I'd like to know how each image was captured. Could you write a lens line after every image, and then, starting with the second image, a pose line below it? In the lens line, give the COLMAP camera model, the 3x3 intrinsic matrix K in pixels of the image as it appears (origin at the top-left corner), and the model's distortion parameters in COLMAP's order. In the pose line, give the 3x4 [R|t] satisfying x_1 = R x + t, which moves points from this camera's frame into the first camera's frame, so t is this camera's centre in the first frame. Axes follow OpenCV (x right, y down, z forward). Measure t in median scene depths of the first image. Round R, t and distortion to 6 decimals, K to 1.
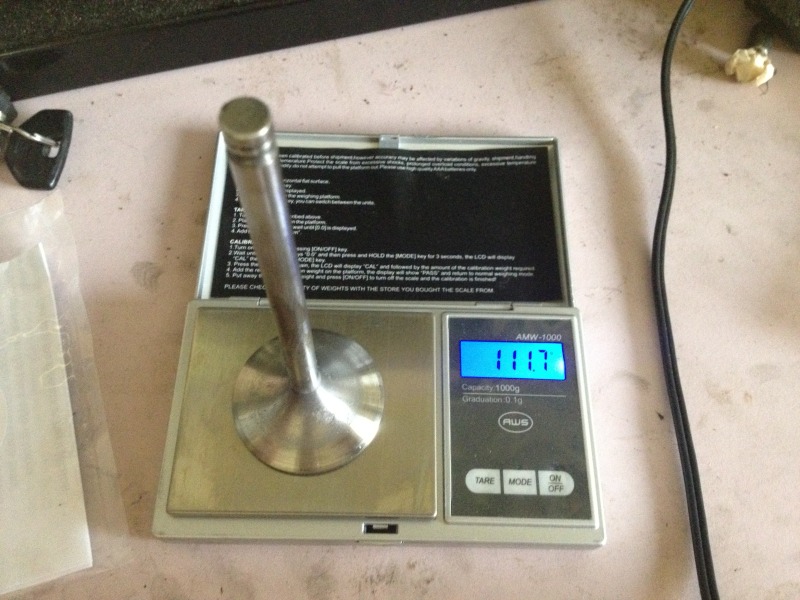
lens RADIAL K [[790.7, 0, 402.3], [0, 790.7, 307.3], [0, 0, 1]] dist [0.225833, -0.505634]
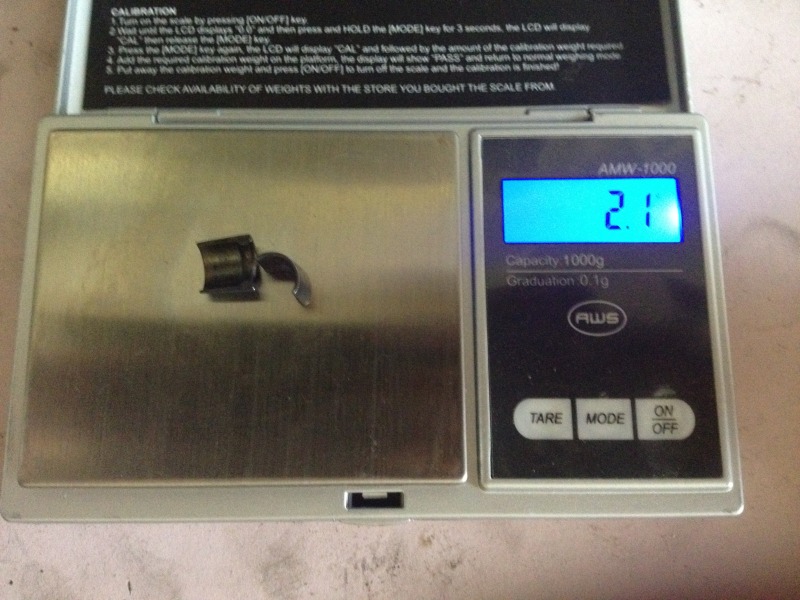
lens RADIAL K [[807.9, 0, 398.3], [0, 807.9, 304.6], [0, 0, 1]] dist [0.236812, -0.737947]
pose [[0.999739, -0.021708, -0.007096, -0.001384], [0.022787, 0.968955, 0.246184, -0.016704], [0.001532, -0.246282, 0.969197, 0.358456]]
